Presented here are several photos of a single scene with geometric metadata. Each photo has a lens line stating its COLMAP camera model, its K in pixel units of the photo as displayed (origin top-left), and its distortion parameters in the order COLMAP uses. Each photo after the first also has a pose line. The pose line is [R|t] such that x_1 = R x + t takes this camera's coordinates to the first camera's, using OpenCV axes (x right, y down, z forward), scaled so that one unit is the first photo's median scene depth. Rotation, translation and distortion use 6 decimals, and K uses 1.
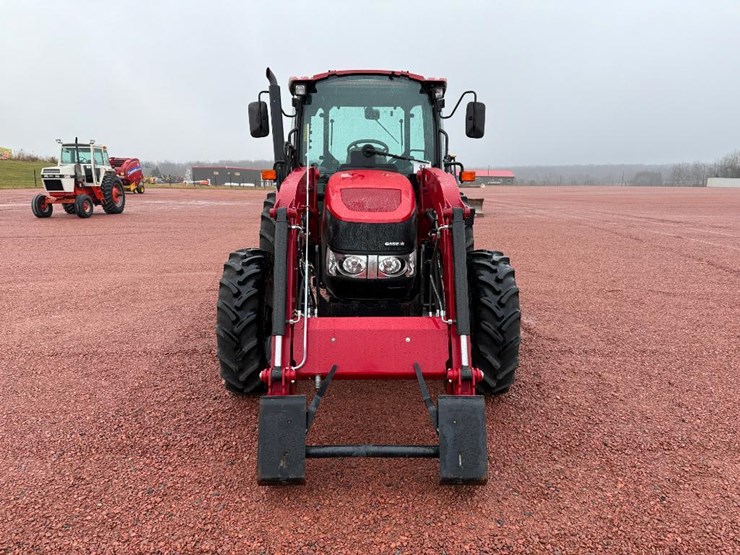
lens RADIAL K [[515.0, 0, 368.7], [0, 515.0, 280.6], [0, 0, 1]] dist [0.062365, -0.087539]
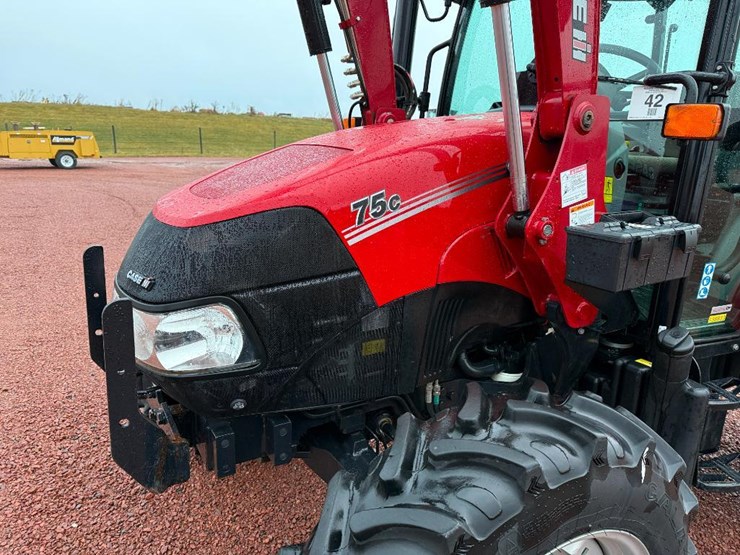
lens RADIAL K [[522.1, 0, 370.0], [0, 522.1, 277.5], [0, 0, 1]] dist [0.004165, -0.005582]
pose [[0.501467, 0.229993, -0.834047, 0.252430], [-0.200700, 0.968646, 0.146440, -0.095908], [0.841576, 0.093958, 0.531904, 0.526501]]
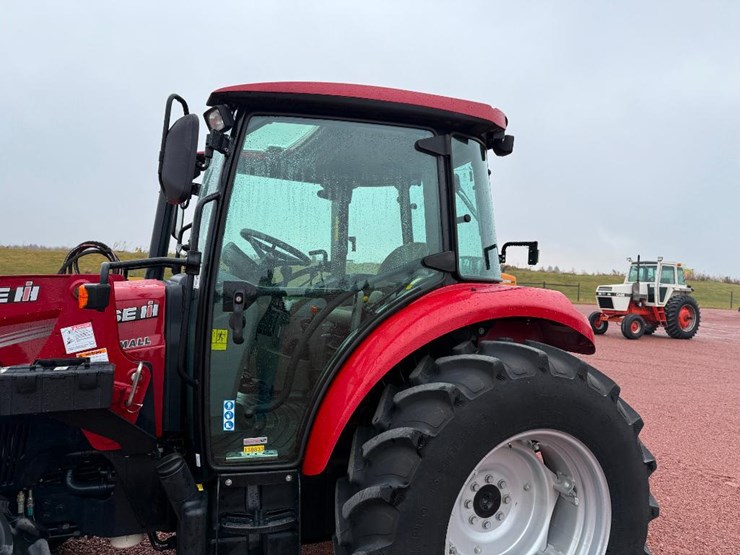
lens RADIAL K [[513.3, 0, 370.0], [0, 513.3, 277.5], [0, 0, 1]] dist [0.068129, -0.077314]
pose [[0.382761, 0.000731, -0.923847, 0.461289], [-0.213458, 0.973011, -0.087668, -0.167937], [0.898849, 0.230758, 0.372587, 0.764159]]
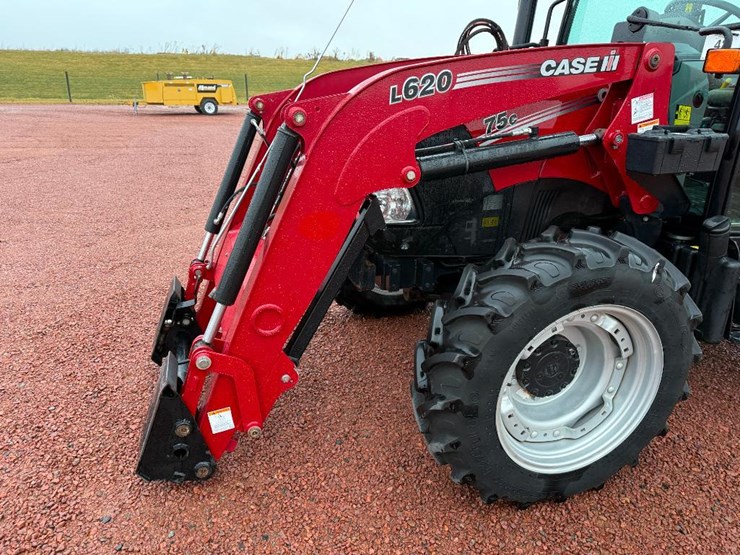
lens RADIAL K [[515.0, 0, 368.7], [0, 515.0, 280.6], [0, 0, 1]] dist [0.062365, -0.087539]
pose [[0.306755, 0.338497, -0.889562, 0.379935], [-0.206598, 0.936019, 0.284932, -0.074309], [0.929096, 0.096378, 0.357061, 0.448136]]
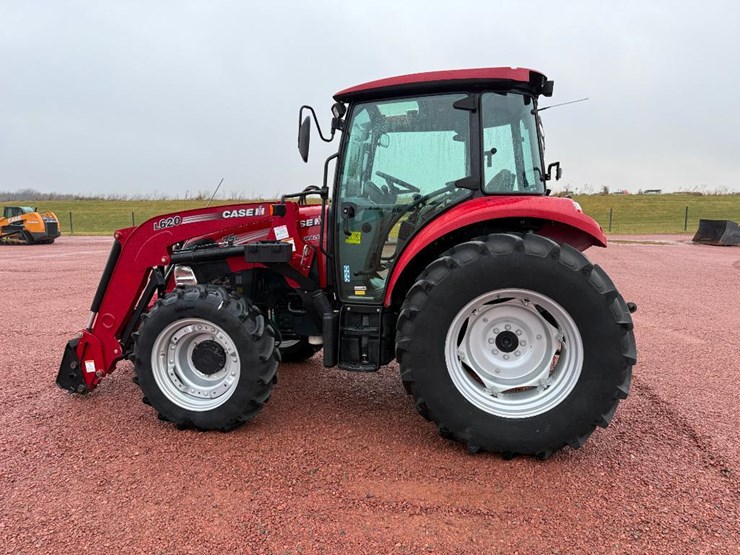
lens RADIAL K [[513.3, 0, 370.0], [0, 513.3, 277.5], [0, 0, 1]] dist [0.068129, -0.077314]
pose [[-0.163480, 0.112146, -0.980152, 0.730496], [-0.195153, 0.970210, 0.143558, -0.182033], [0.967052, 0.214748, -0.136724, 0.945488]]
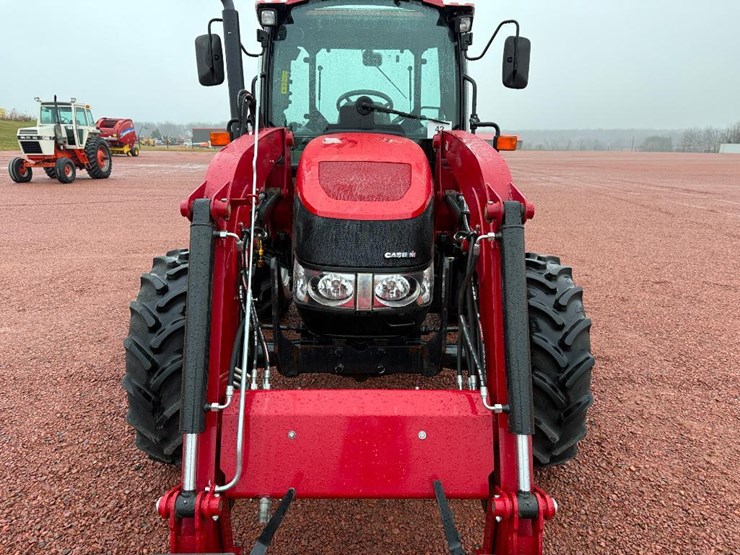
lens RADIAL K [[522.1, 0, 370.0], [0, 522.1, 277.5], [0, 0, 1]] dist [0.004165, -0.005582]
pose [[0.999961, 0.008018, -0.003588, 0.009132], [-0.007787, 0.998149, 0.060321, -0.045534], [0.004065, -0.060291, 0.998173, 0.209314]]
